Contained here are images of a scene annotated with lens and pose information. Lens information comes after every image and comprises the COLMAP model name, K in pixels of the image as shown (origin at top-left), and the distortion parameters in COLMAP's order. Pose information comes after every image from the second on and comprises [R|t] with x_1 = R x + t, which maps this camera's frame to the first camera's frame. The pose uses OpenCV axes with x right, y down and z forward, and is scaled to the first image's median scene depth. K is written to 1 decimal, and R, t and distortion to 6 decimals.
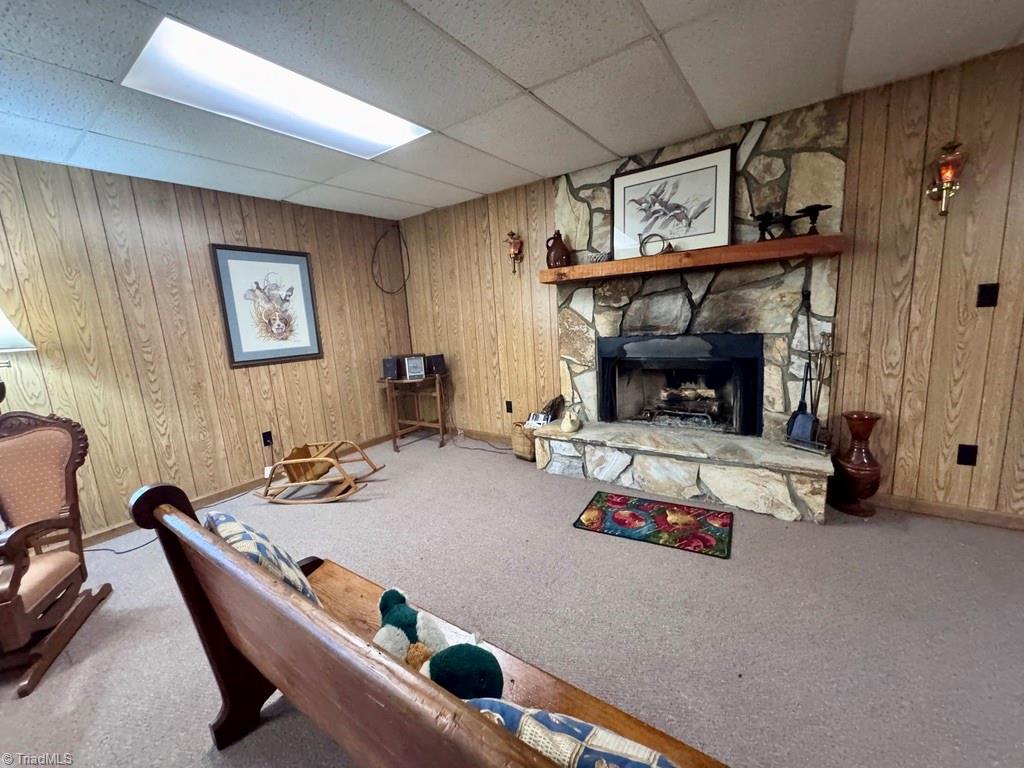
lens RADIAL K [[409.3, 0, 510.9], [0, 409.3, 383.8], [0, 0, 1]] dist [-0.003572, 0.000660]
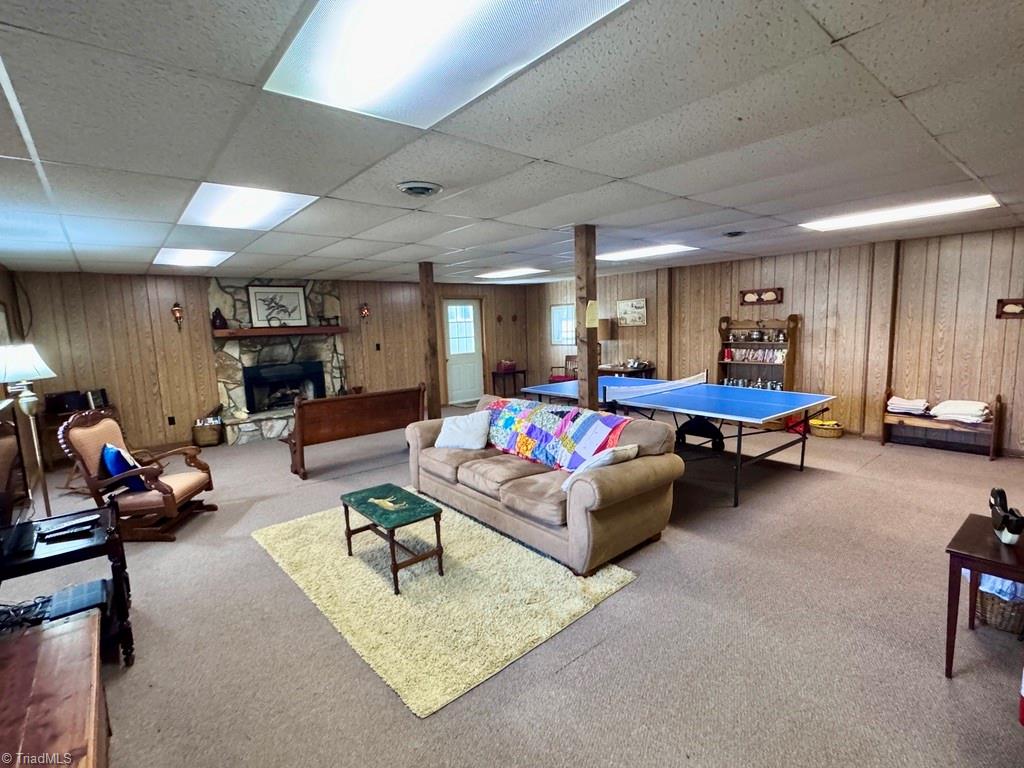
lens RADIAL K [[485.7, 0, 512.4], [0, 485.7, 385.4], [0, 0, 1]] dist [0.001209, -0.001038]
pose [[0.261852, -0.068498, 0.962674, -1.750589], [0.180418, 0.983368, 0.020896, 0.153089], [-0.948094, 0.168212, 0.269855, -0.785625]]
